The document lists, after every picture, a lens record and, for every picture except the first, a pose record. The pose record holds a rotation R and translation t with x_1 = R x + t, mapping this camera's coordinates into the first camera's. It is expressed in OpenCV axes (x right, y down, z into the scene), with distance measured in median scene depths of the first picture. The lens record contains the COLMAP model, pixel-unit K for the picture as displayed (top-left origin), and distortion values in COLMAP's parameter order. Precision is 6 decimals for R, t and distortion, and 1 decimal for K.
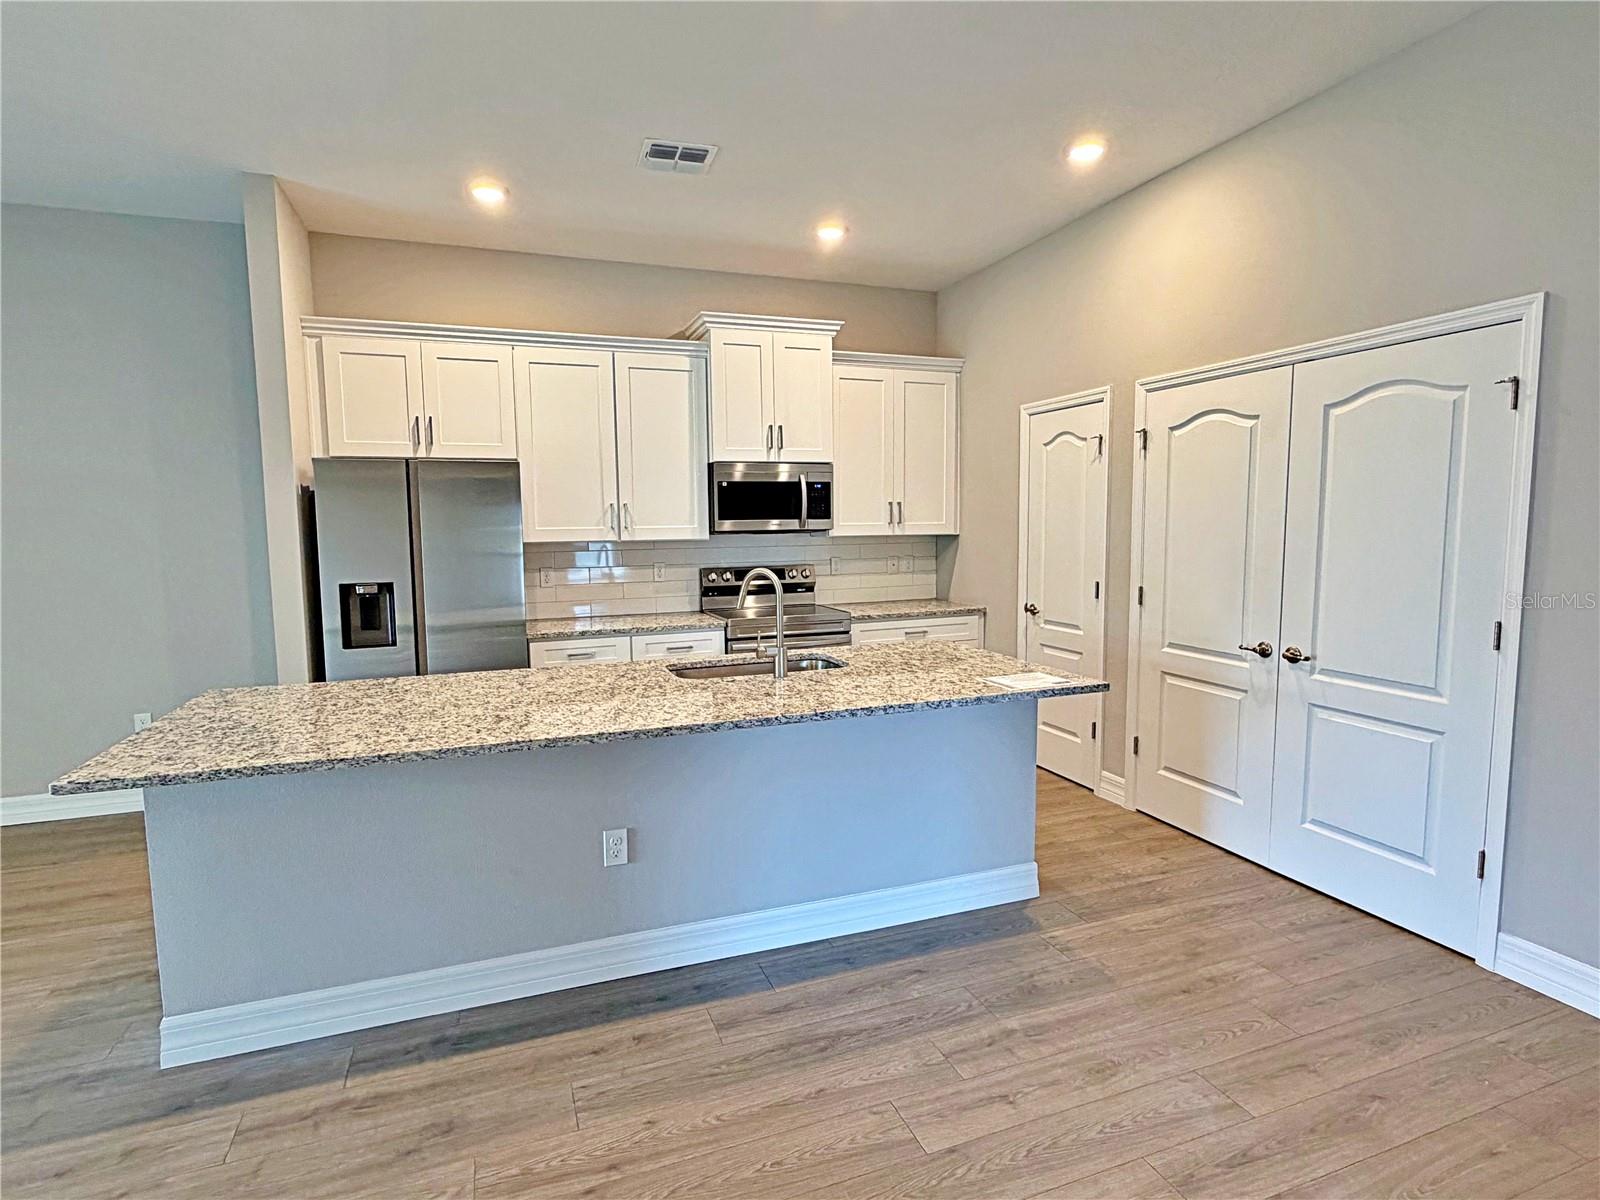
lens RADIAL K [[830.8, 0, 795.8], [0, 830.8, 601.3], [0, 0, 1]] dist [0.000098, 0.000238]
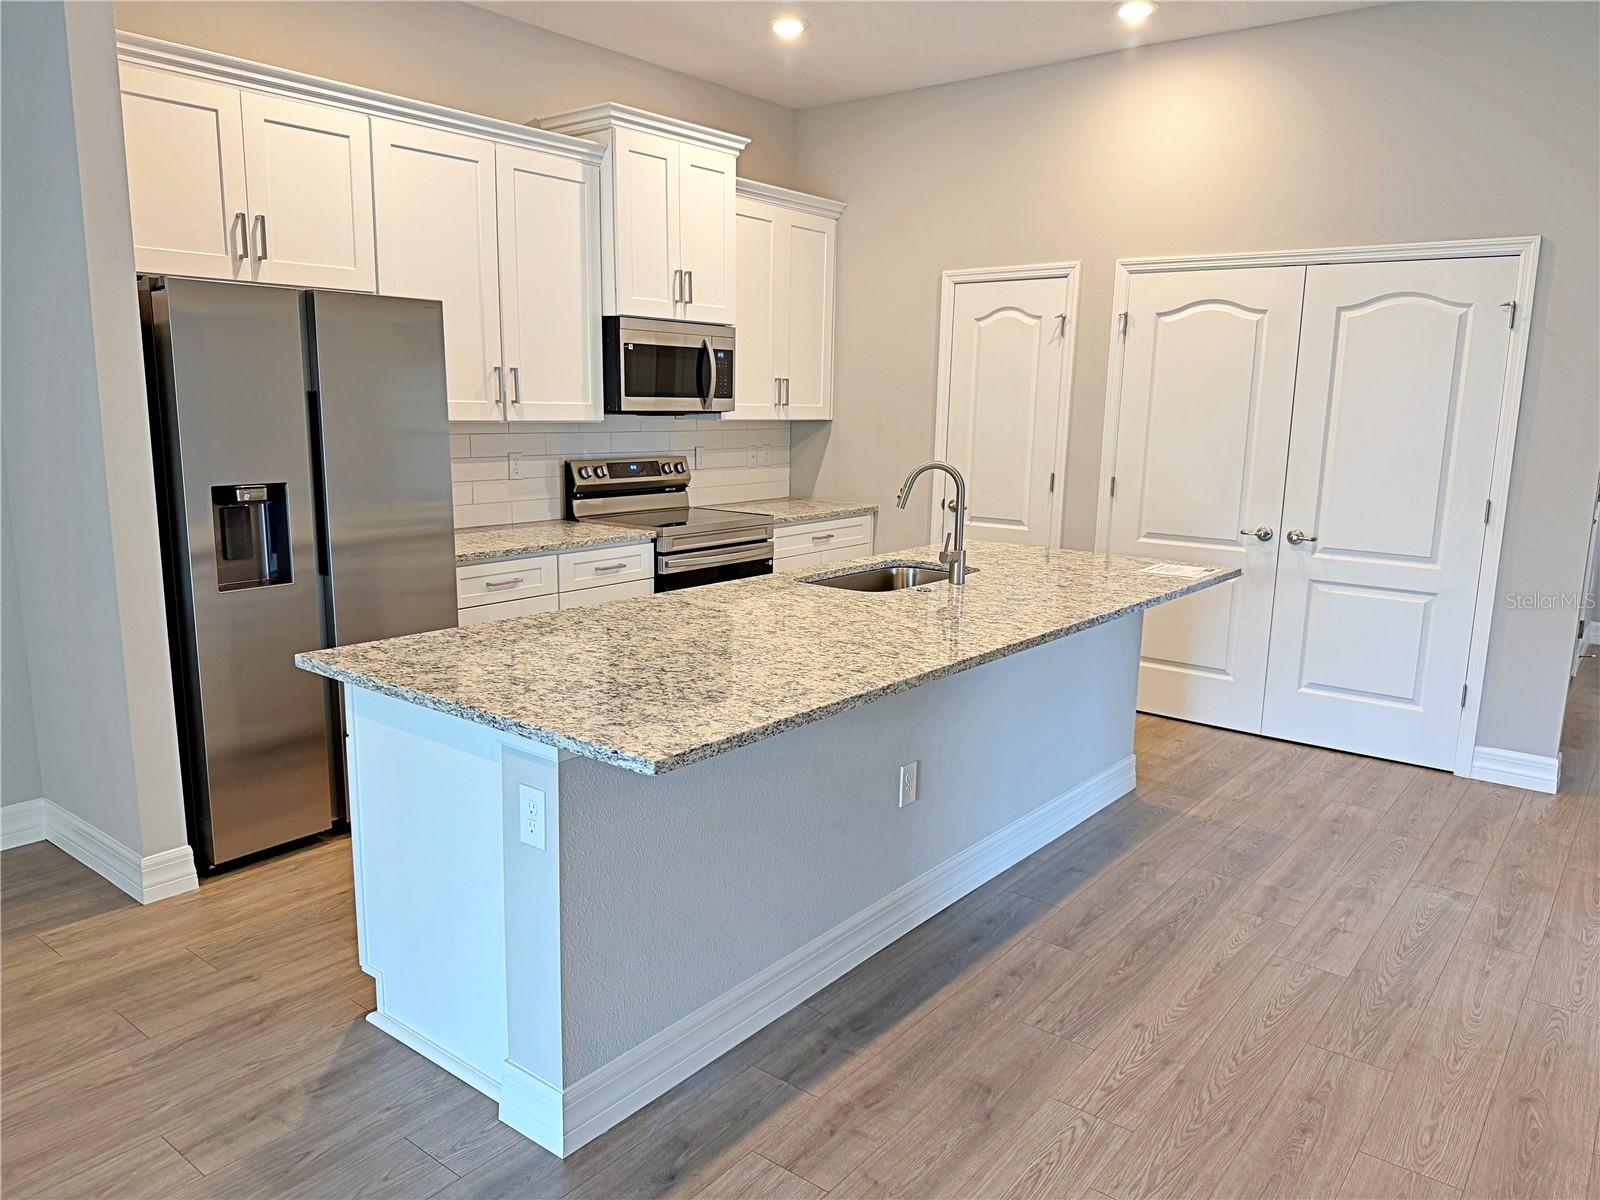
lens RADIAL K [[1125.9, 0, 793.6], [0, 1125.9, 606.3], [0, 0, 1]] dist [0.092969, -0.159072]
pose [[0.854999, -0.069705, 0.513923, -0.613952], [0.024098, 0.995196, 0.094889, -0.002334], [-0.518069, -0.068746, 0.852572, 0.048620]]
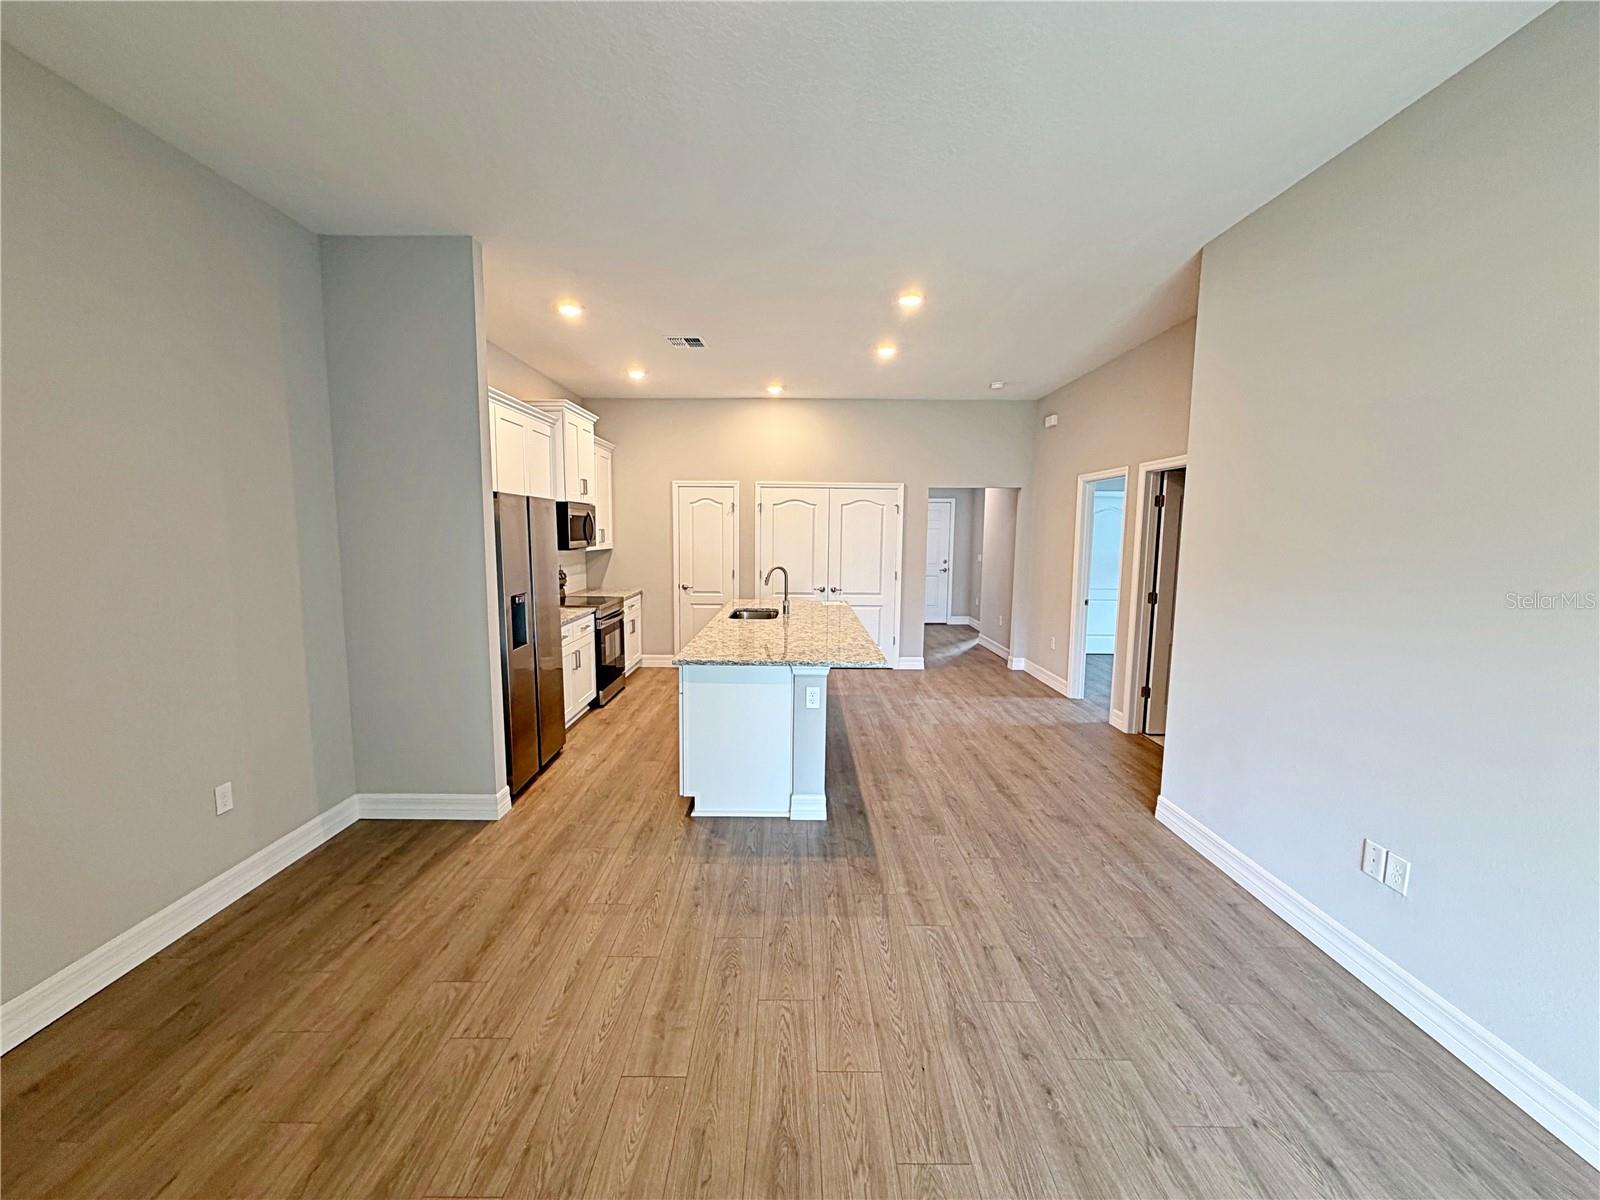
lens RADIAL K [[639.5, 0, 794.2], [0, 639.5, 602.6], [0, 0, 1]] dist [-0.000265, 0.000271]
pose [[0.348863, -0.088557, 0.932980, -1.257113], [0.080470, 0.994679, 0.064324, -0.036907], [-0.933713, 0.052636, 0.354133, 0.286611]]
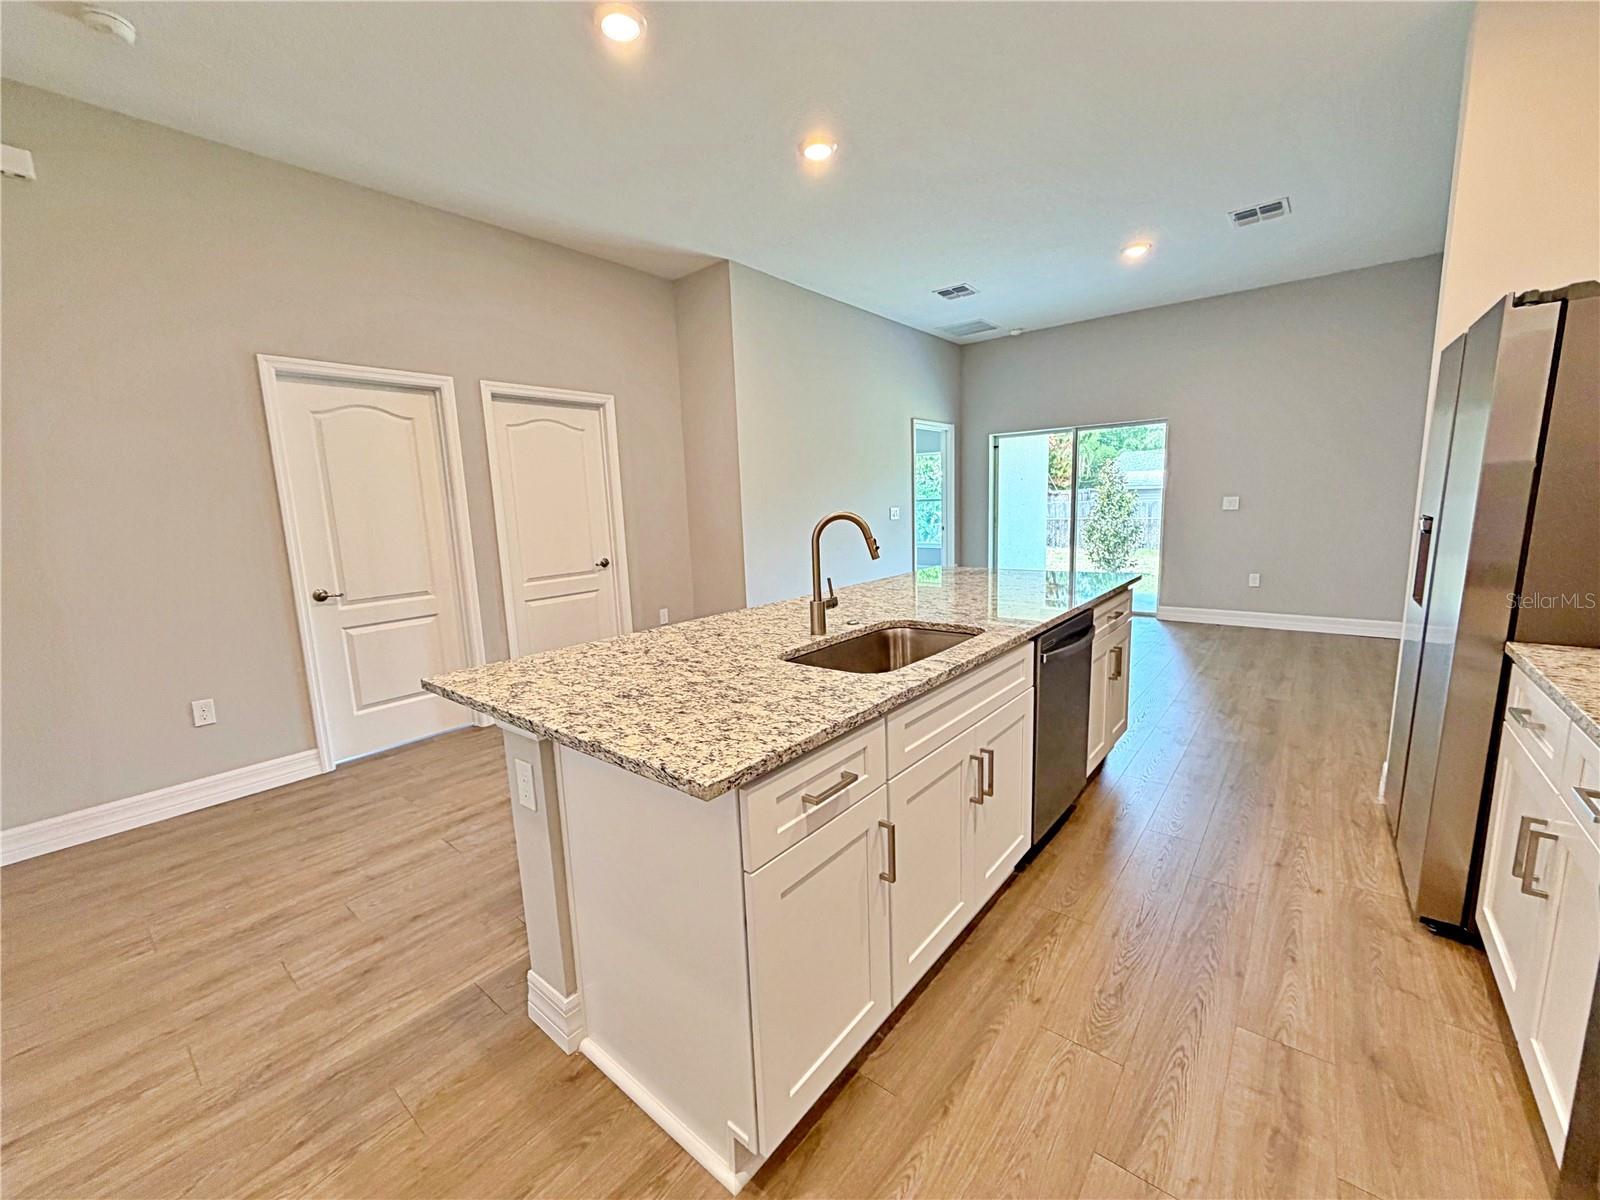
lens RADIAL K [[639.5, 0, 794.2], [0, 639.5, 602.6], [0, 0, 1]] dist [-0.000265, 0.000271]
pose [[-0.864704, 0.123235, -0.486929, 0.260681], [-0.003043, 0.968131, 0.250426, -0.089289], [0.502272, 0.218026, -0.836772, 1.209147]]
